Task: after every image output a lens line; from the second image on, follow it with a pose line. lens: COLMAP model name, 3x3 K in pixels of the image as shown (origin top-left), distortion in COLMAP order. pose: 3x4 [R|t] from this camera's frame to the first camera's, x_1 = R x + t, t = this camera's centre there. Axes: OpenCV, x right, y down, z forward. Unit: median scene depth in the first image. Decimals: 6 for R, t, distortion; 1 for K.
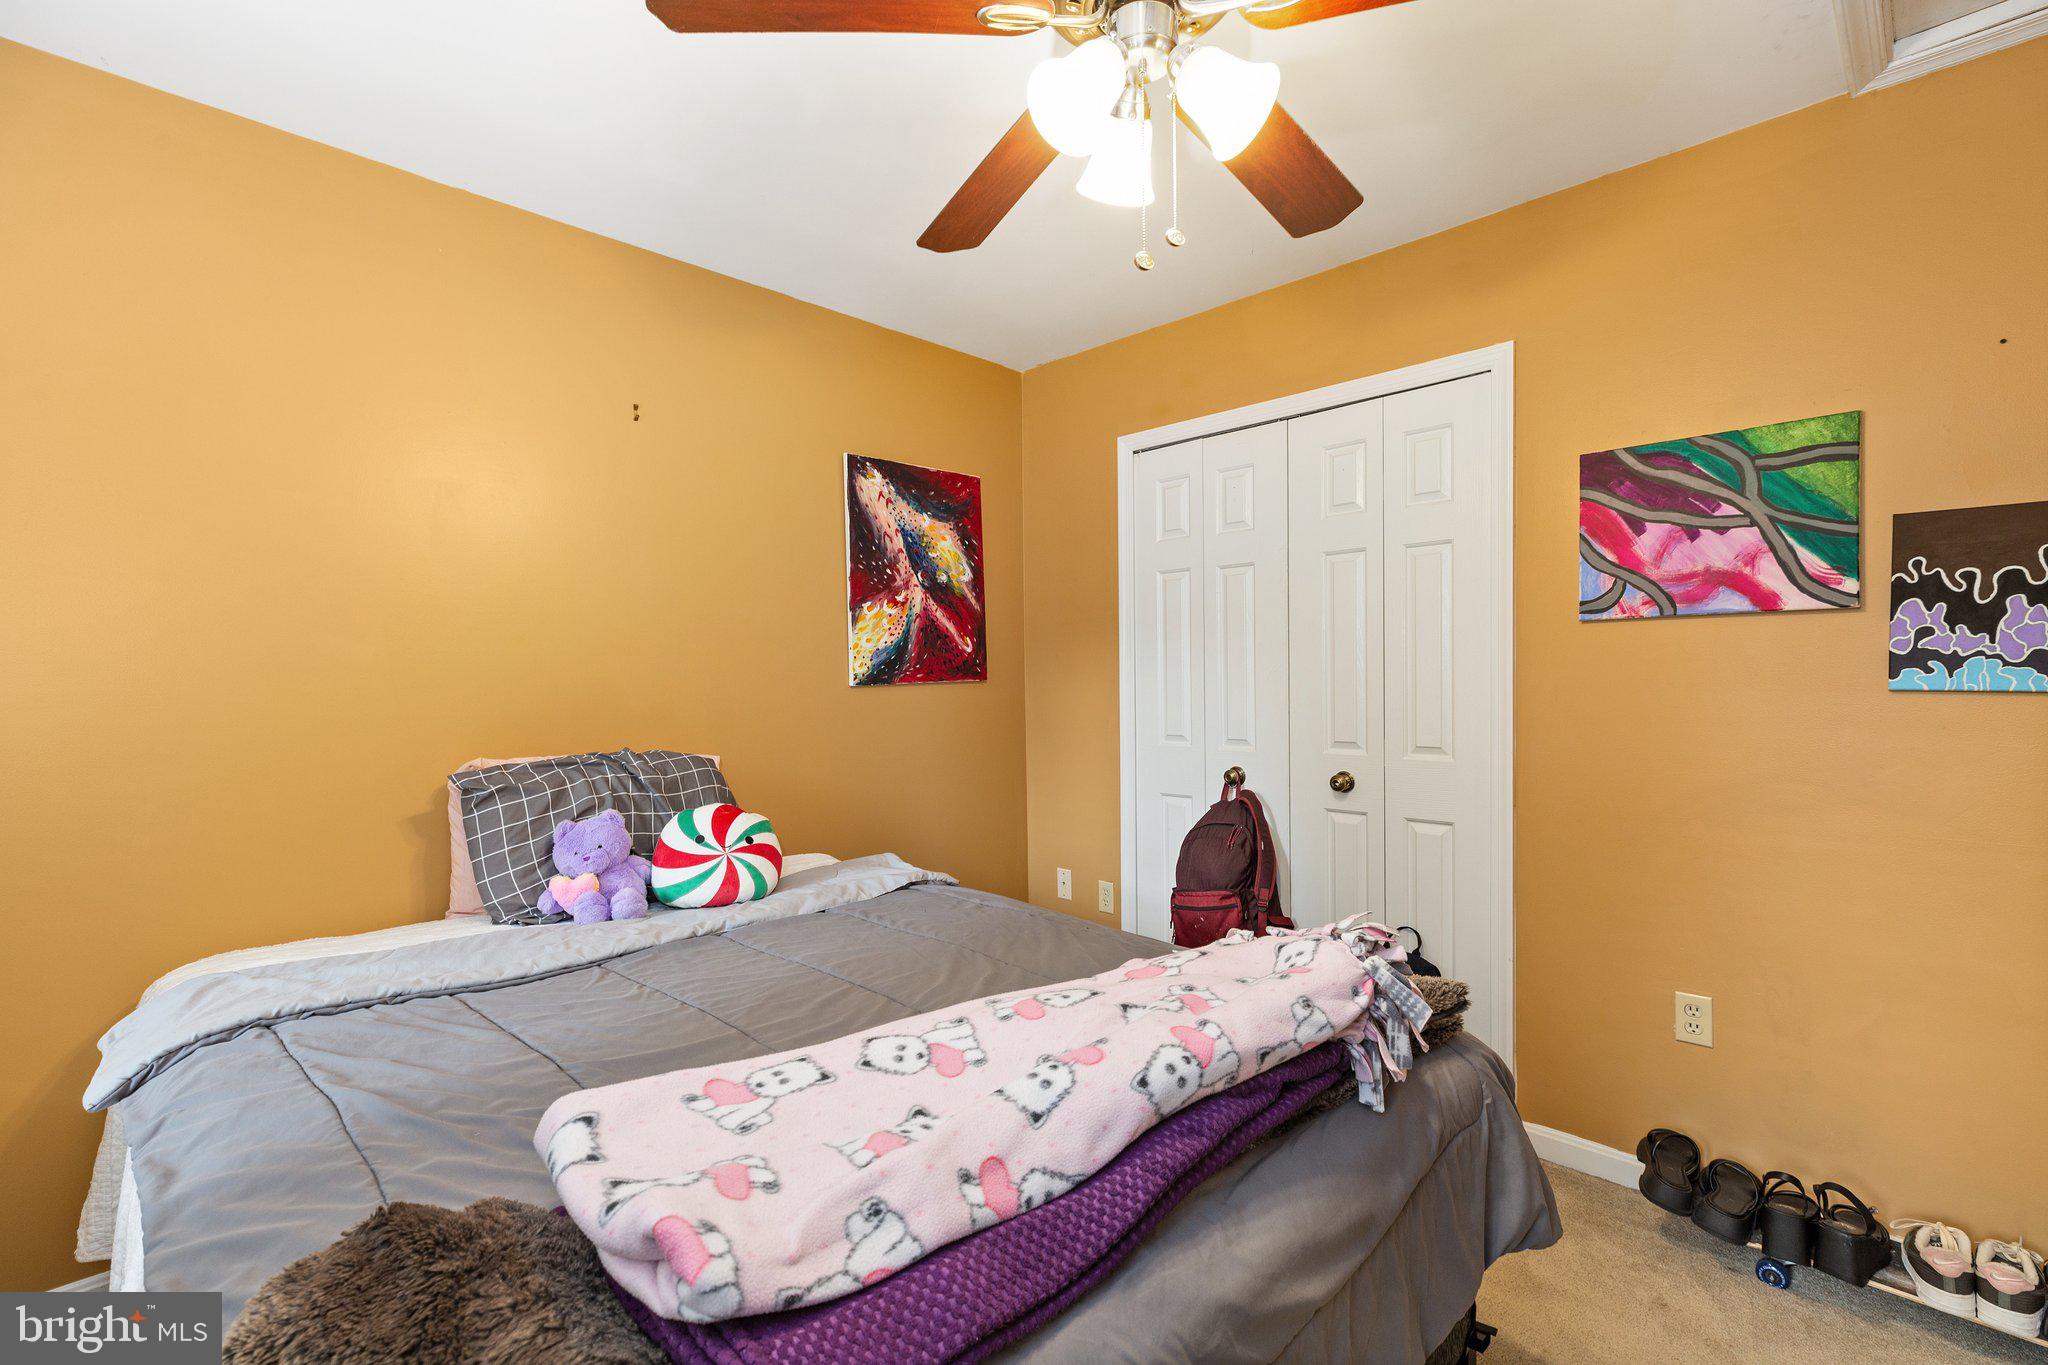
lens RADIAL K [[926.9, 0, 1024.0], [0, 926.9, 682.5], [0, 0, 1]] dist [-0.002438, -0.000317]
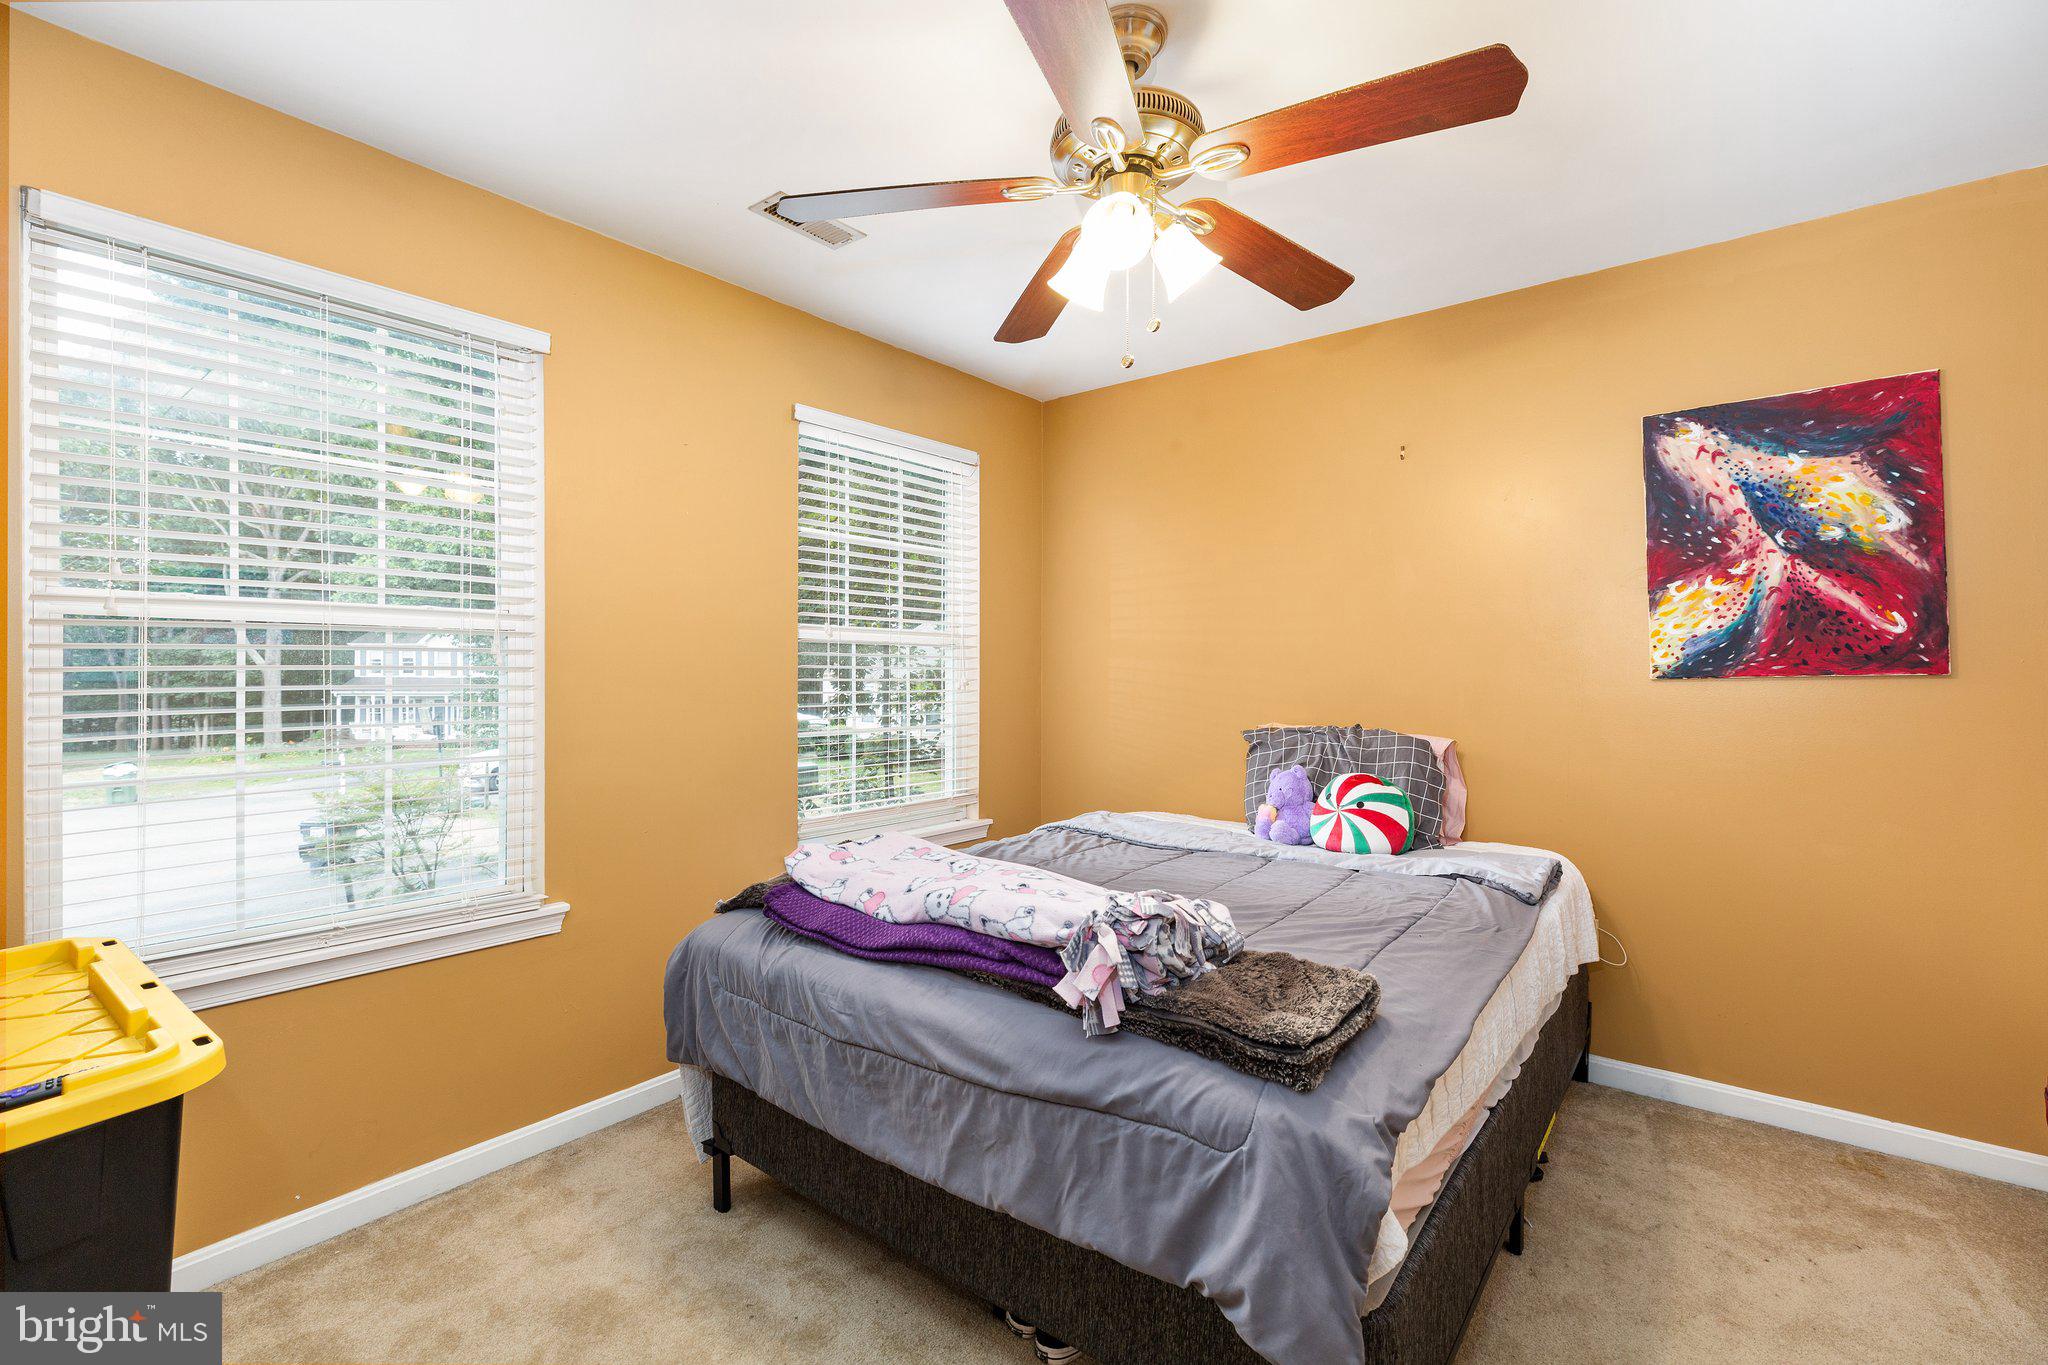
lens RADIAL K [[926.9, 0, 1024.0], [0, 926.9, 682.5], [0, 0, 1]] dist [-0.002438, -0.000317]
pose [[0.107995, 0.017399, -0.993999, 0.601882], [-0.002571, 0.999848, 0.017222, -0.006646], [0.994148, 0.000695, 0.108023, 0.303011]]
